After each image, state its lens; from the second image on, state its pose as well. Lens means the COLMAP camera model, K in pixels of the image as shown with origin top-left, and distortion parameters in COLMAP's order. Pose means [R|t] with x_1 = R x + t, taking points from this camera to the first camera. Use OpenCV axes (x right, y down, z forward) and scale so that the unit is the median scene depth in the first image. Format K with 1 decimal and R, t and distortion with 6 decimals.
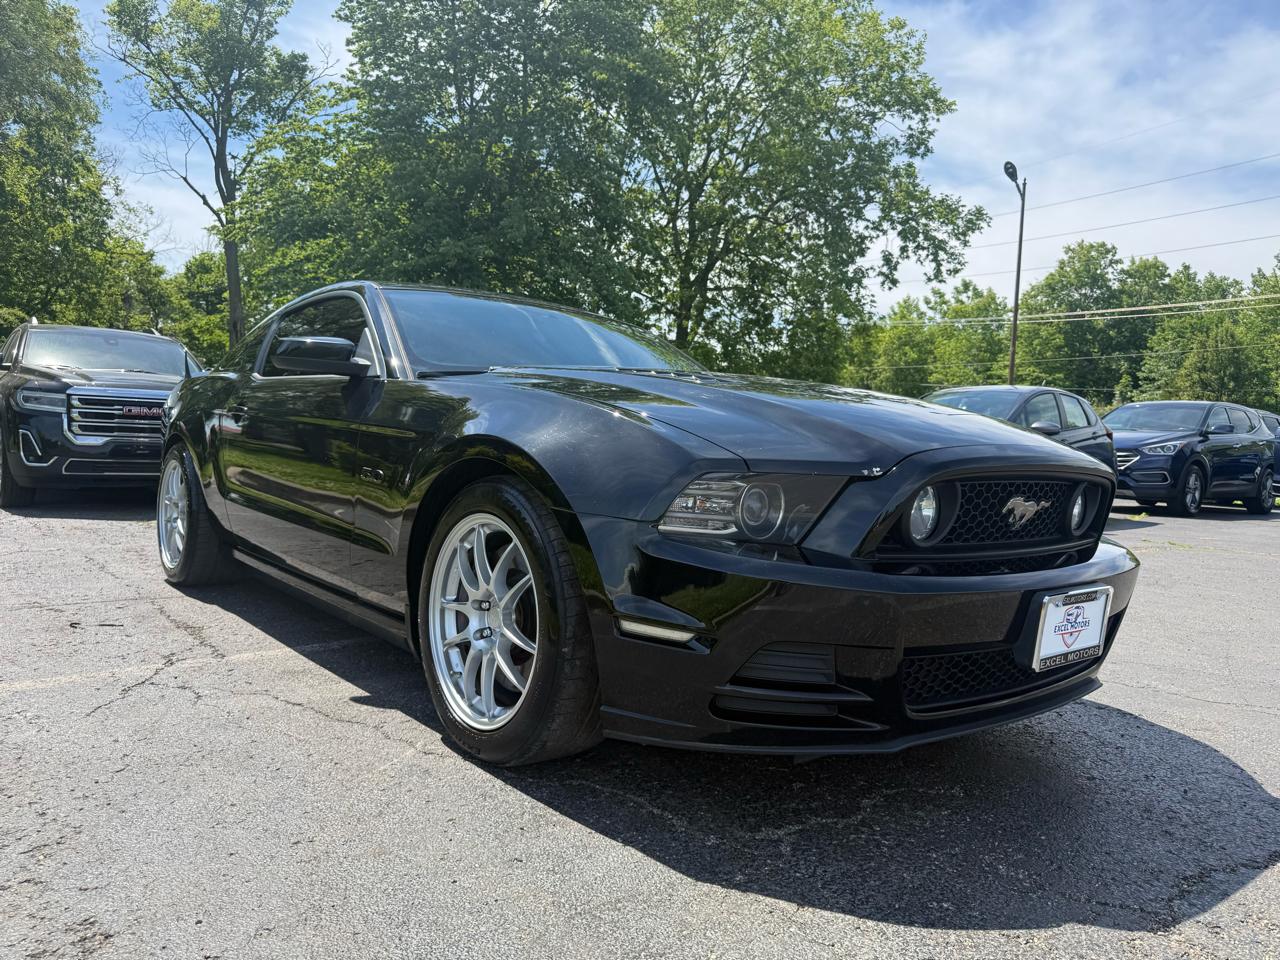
lens RADIAL K [[919.2, 0, 640.2], [0, 919.2, 481.1], [0, 0, 1]] dist [0.018138, -0.025444]
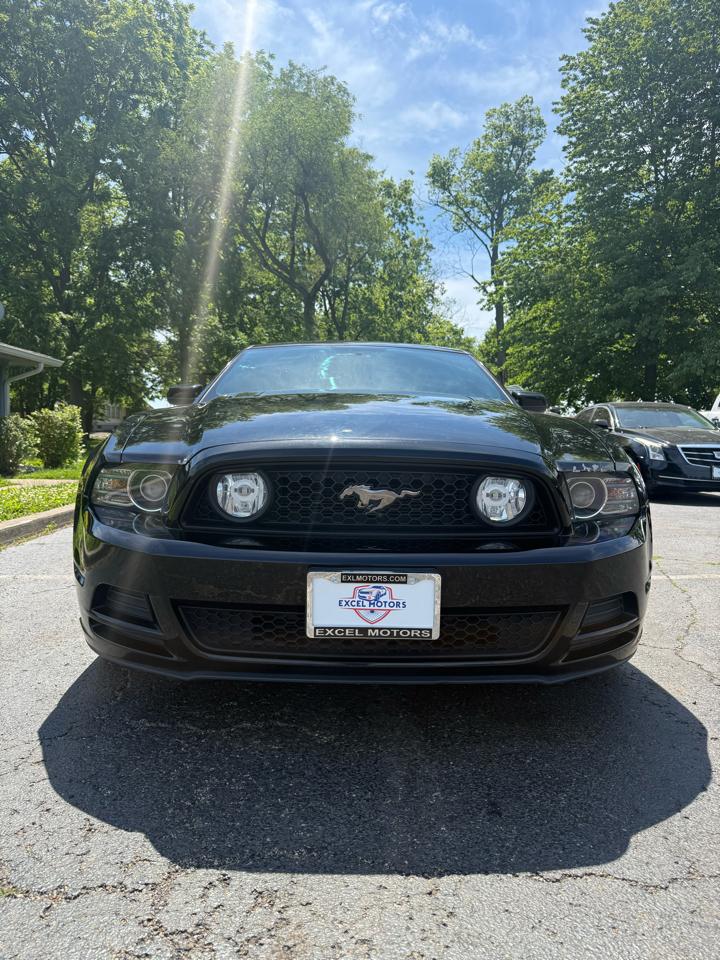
lens RADIAL K [[689.4, 0, 358.7], [0, 689.4, 475.8], [0, 0, 1]] dist [0.018138, -0.025444]
pose [[0.784212, 0.005940, -0.620464, 0.510076], [-0.010749, 0.999934, -0.004013, 0.005739], [0.620400, 0.009816, 0.784224, 0.190332]]
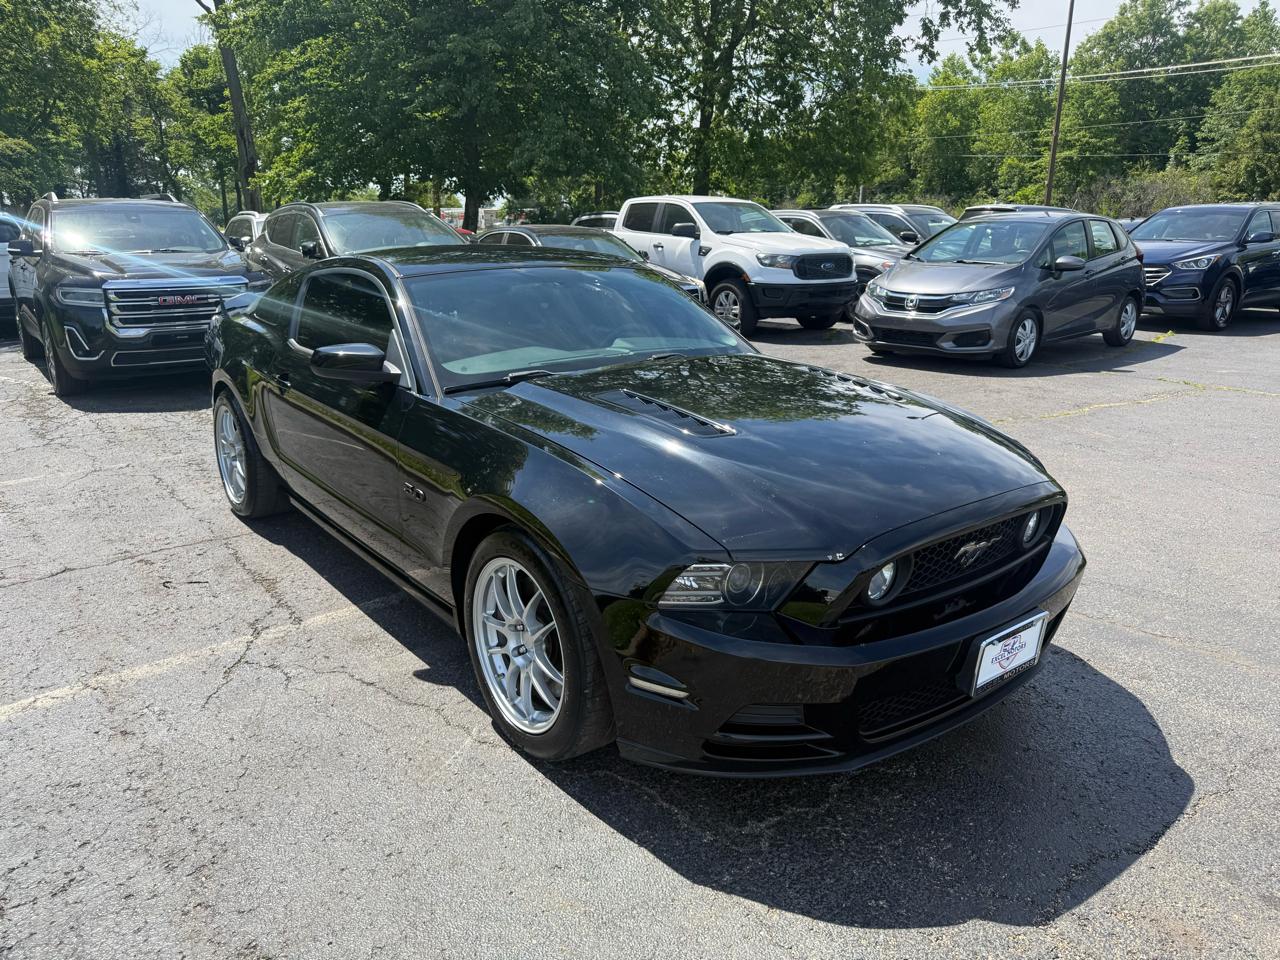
lens RADIAL K [[919.2, 0, 642.6], [0, 919.2, 474.7], [0, 0, 1]] dist [0.018138, -0.025444]
pose [[0.998817, -0.032378, -0.036268, 0.024004], [0.039710, 0.973705, 0.224327, -0.189272], [0.028051, -0.225502, 0.973839, -0.067129]]
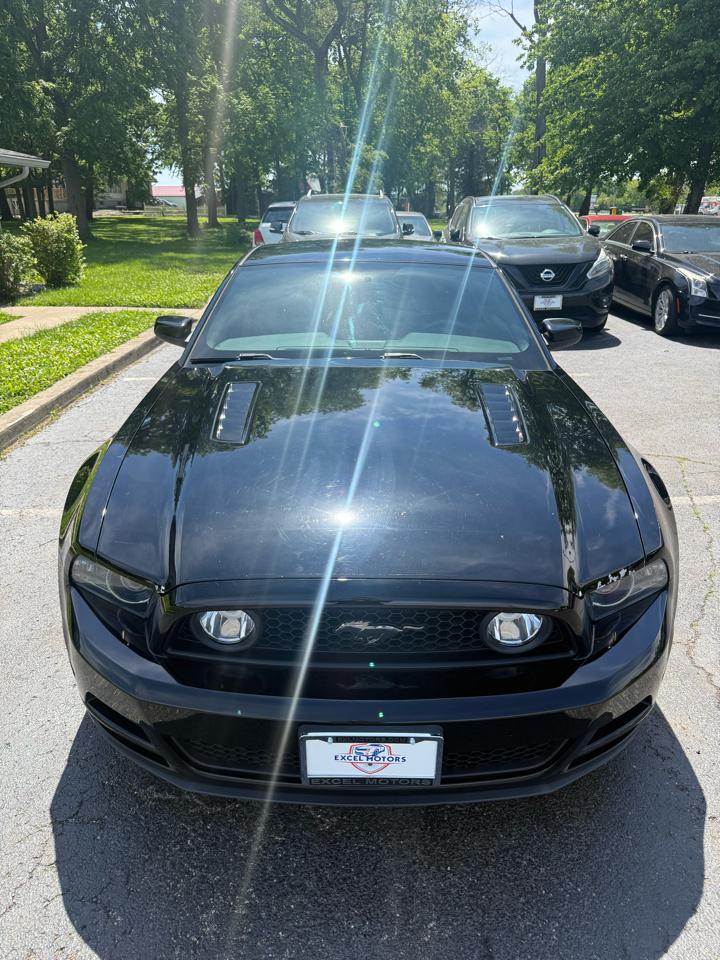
lens RADIAL K [[689.4, 0, 360.1], [0, 689.4, 473.8], [0, 0, 1]] dist [0.018138, -0.025444]
pose [[0.767395, 0.198853, -0.609560, 0.462785], [-0.001616, 0.951288, 0.308298, -0.204097], [0.641173, -0.235601, 0.730335, 0.269444]]
